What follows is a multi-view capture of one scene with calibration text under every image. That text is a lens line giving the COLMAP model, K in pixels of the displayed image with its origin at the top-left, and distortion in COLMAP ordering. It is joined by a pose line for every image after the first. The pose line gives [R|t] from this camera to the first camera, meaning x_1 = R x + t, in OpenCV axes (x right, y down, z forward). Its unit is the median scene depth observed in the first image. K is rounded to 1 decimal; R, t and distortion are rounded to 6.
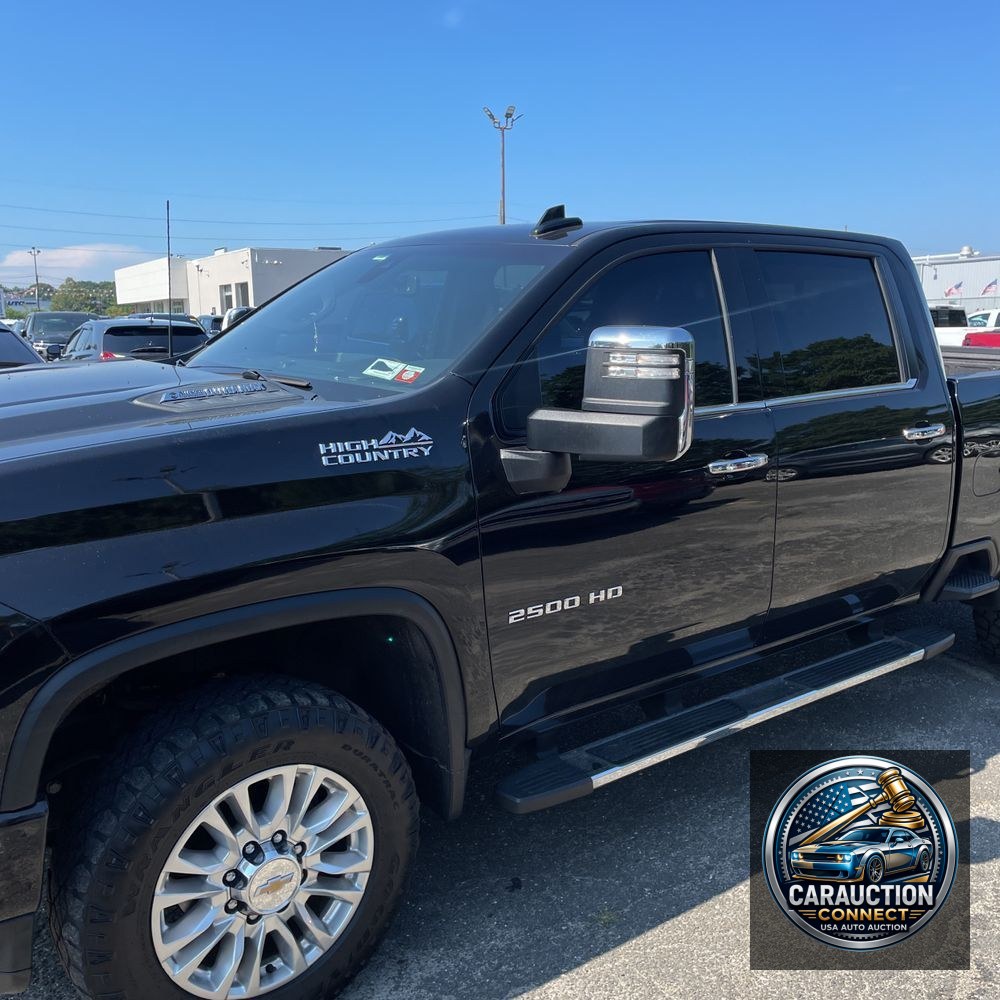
lens RADIAL K [[1012.7, 0, 510.5], [0, 1012.7, 496.9], [0, 0, 1]] dist [0.120542, -0.181486]
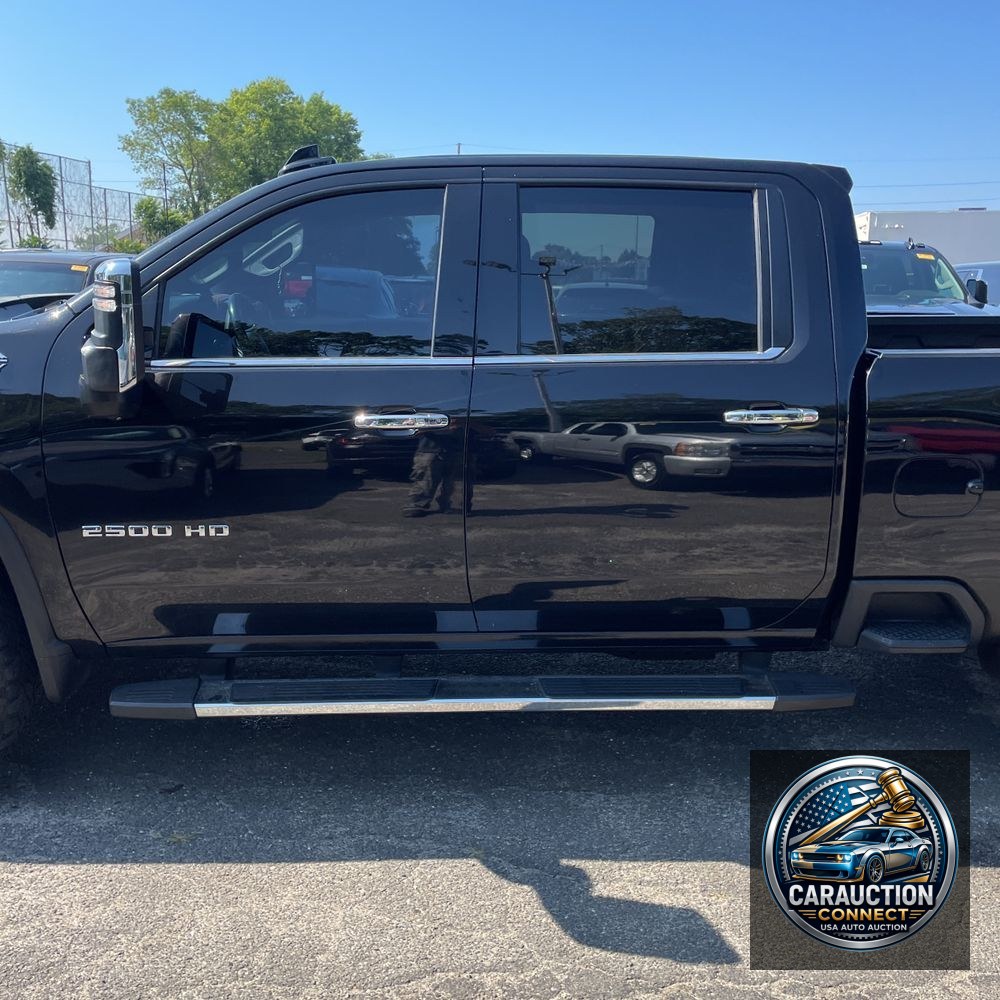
lens RADIAL K [[1004.0, 0, 487.8], [0, 1004.0, 492.7], [0, 0, 1]] dist [0.101317, -0.123279]
pose [[0.813266, 0.132619, -0.566578, 0.981894], [-0.117324, 0.991057, 0.063570, -0.042559], [0.569941, 0.014774, 0.821552, 0.364391]]
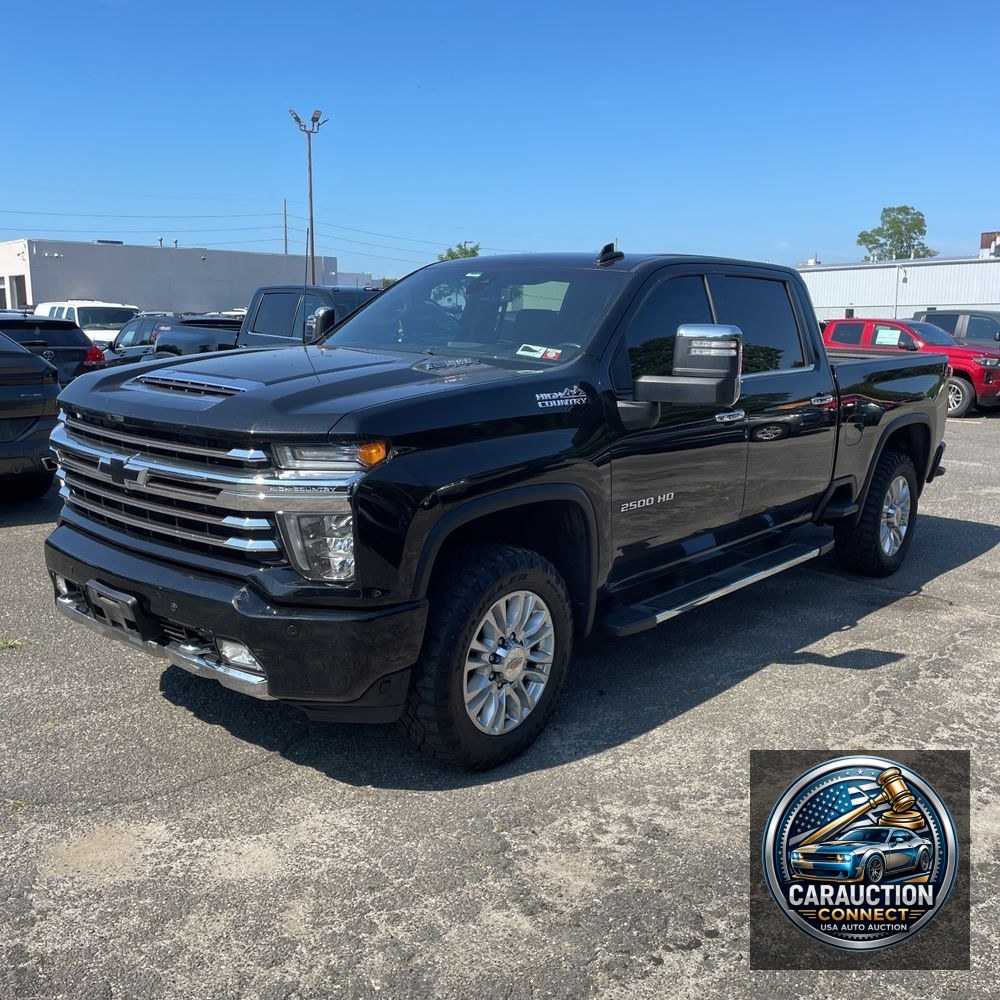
lens RADIAL K [[1004.0, 0, 487.8], [0, 1004.0, 492.7], [0, 0, 1]] dist [0.101317, -0.123279]
pose [[0.982613, -0.018289, 0.184765, -0.507956], [0.018877, 0.999821, -0.001421, 0.095872], [-0.184706, 0.004884, 0.982782, -0.515724]]
